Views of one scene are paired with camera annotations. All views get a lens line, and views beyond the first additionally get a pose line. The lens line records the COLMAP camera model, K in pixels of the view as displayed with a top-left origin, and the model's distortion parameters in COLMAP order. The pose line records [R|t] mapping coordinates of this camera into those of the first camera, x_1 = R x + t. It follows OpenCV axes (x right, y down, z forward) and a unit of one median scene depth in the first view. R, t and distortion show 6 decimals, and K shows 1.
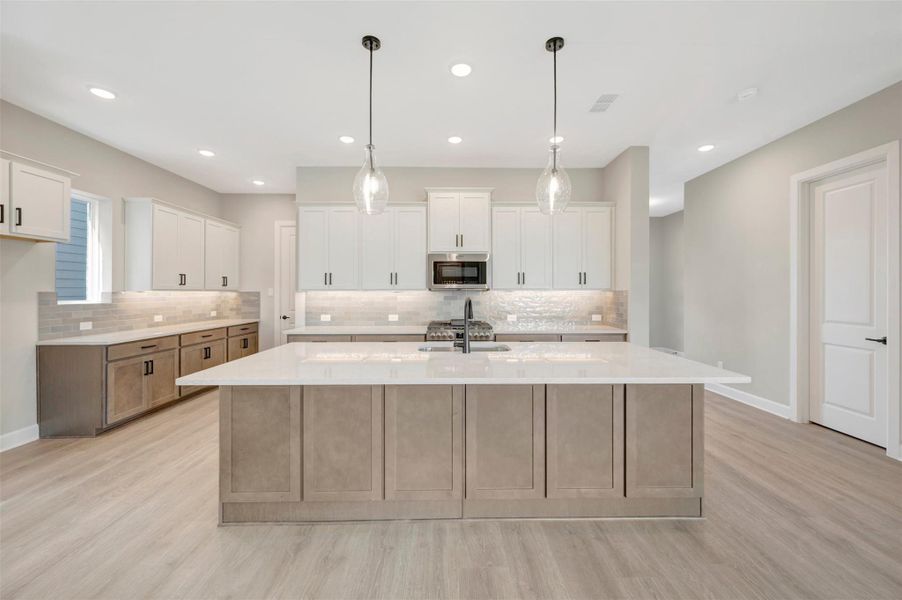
lens RADIAL K [[358.0, 0, 458.0], [0, 358.0, 292.3], [0, 0, 1]] dist [-0.001689, 0.000090]
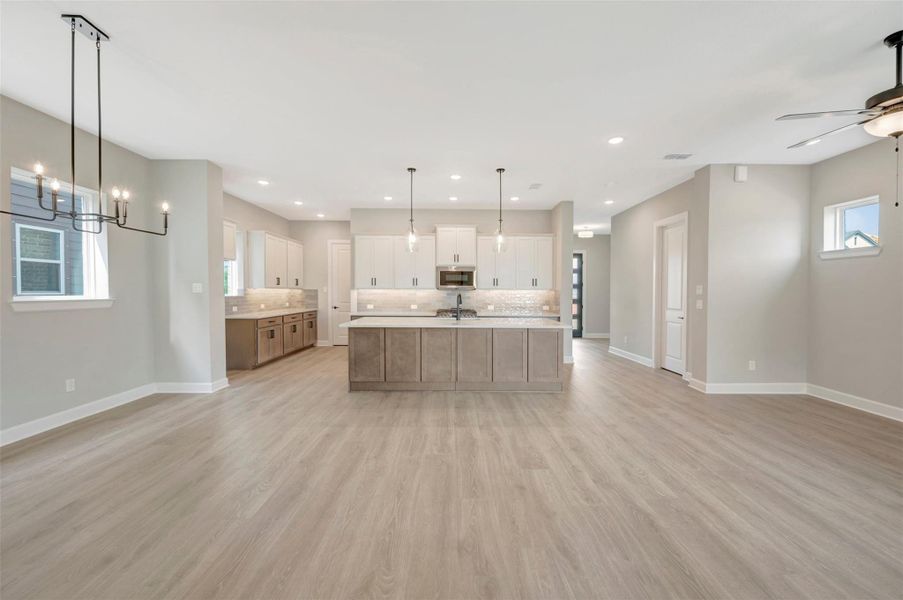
lens RADIAL K [[358.4, 0, 459.7], [0, 358.4, 298.9], [0, 0, 1]] dist [-0.001689, 0.000090]
pose [[0.999976, 0.005988, 0.003352, 0.015931], [-0.006061, 0.999733, 0.022296, 0.001571], [-0.003218, -0.022316, 0.999746, -0.692835]]
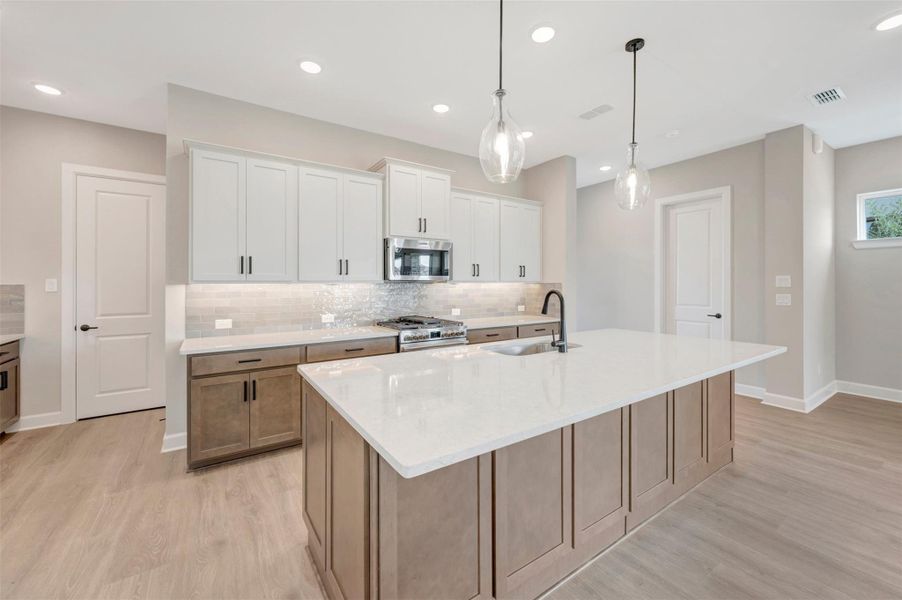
lens RADIAL K [[358.0, 0, 457.3], [0, 358.0, 284.8], [0, 0, 1]] dist [-0.001689, 0.000090]
pose [[0.839095, -0.001804, 0.543981, -0.461420], [0.002441, 0.999997, -0.000449, 0.000790], [-0.543979, 0.001705, 0.839097, 0.263032]]
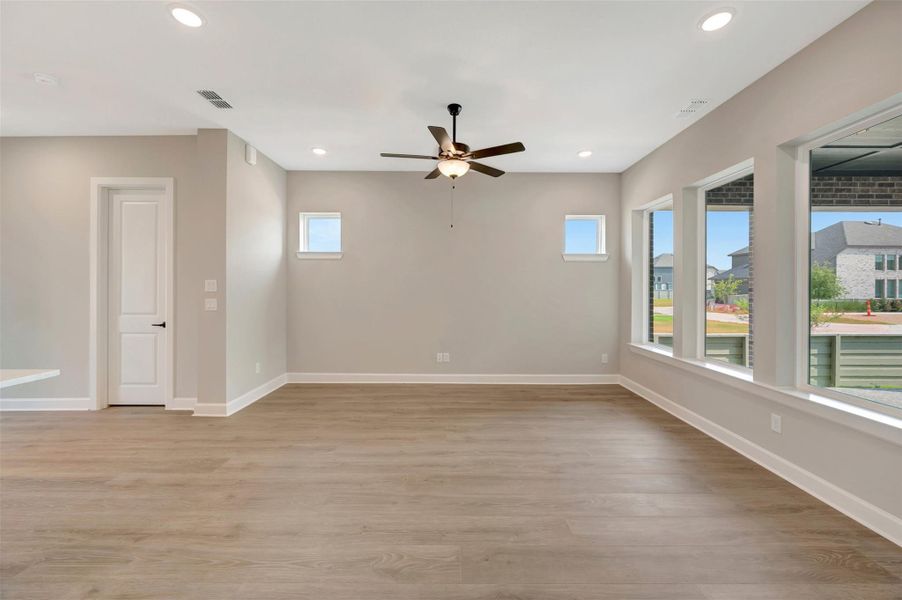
lens RADIAL K [[358.0, 0, 450.7], [0, 358.0, 288.4], [0, 0, 1]] dist [-0.001689, 0.000090]
pose [[0.019968, 0.002453, 0.999798, -0.097299], [-0.001109, 0.999996, -0.002431, 0.002088], [-0.999800, -0.001060, 0.019970, -0.078241]]
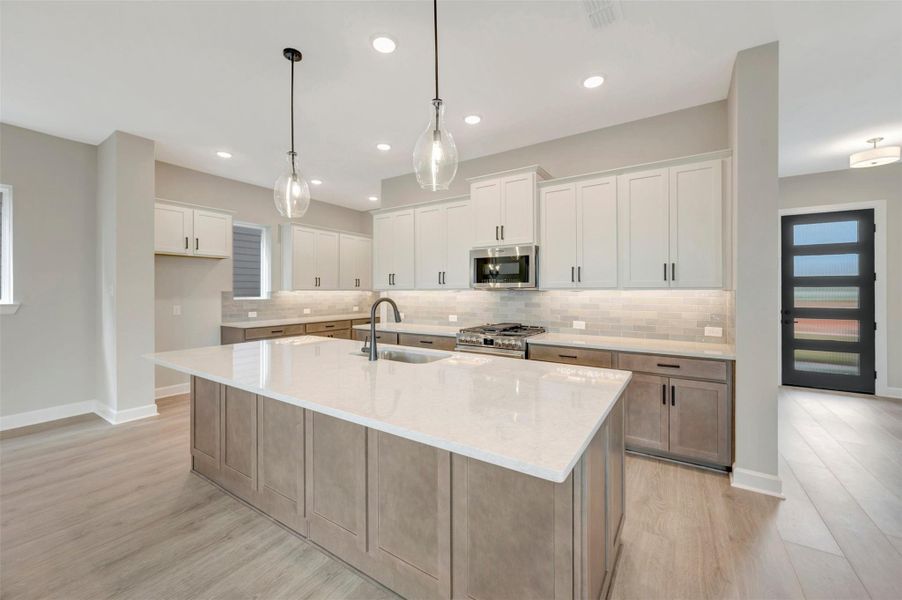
lens RADIAL K [[358.0, 0, 458.2], [0, 358.0, 293.5], [0, 0, 1]] dist [-0.001689, 0.000090]
pose [[0.829442, 0.004833, -0.558572, 0.472377], [-0.001658, 0.999979, 0.006191, -0.002578], [0.558591, -0.004209, 0.829433, 0.254872]]
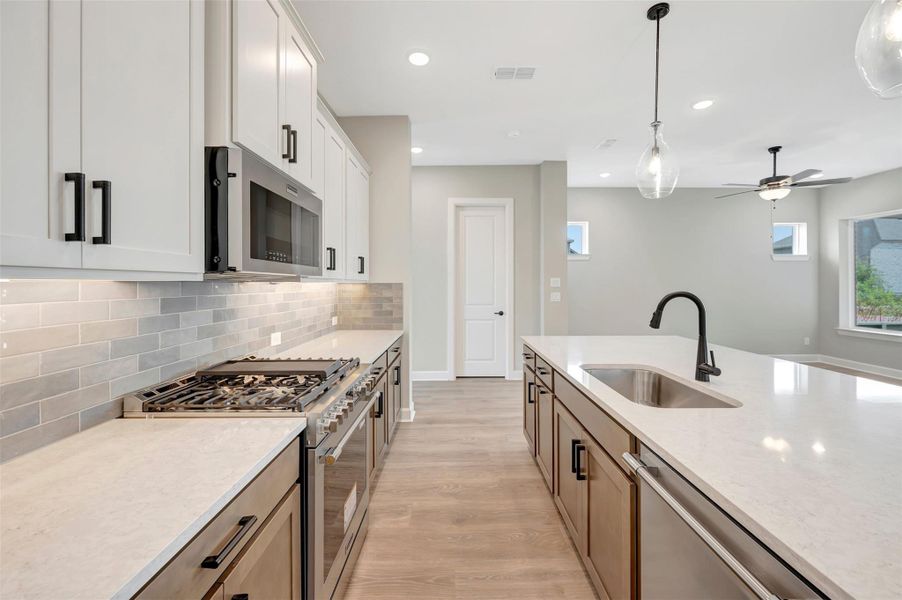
lens RADIAL K [[358.0, 0, 457.4], [0, 358.0, 284.3], [0, 0, 1]] dist [-0.001689, 0.000090]
pose [[0.017101, 0.001827, 0.999852, -0.415016], [0.004681, 0.999987, -0.001907, 0.000691], [-0.999843, 0.004713, 0.017092, 0.956891]]
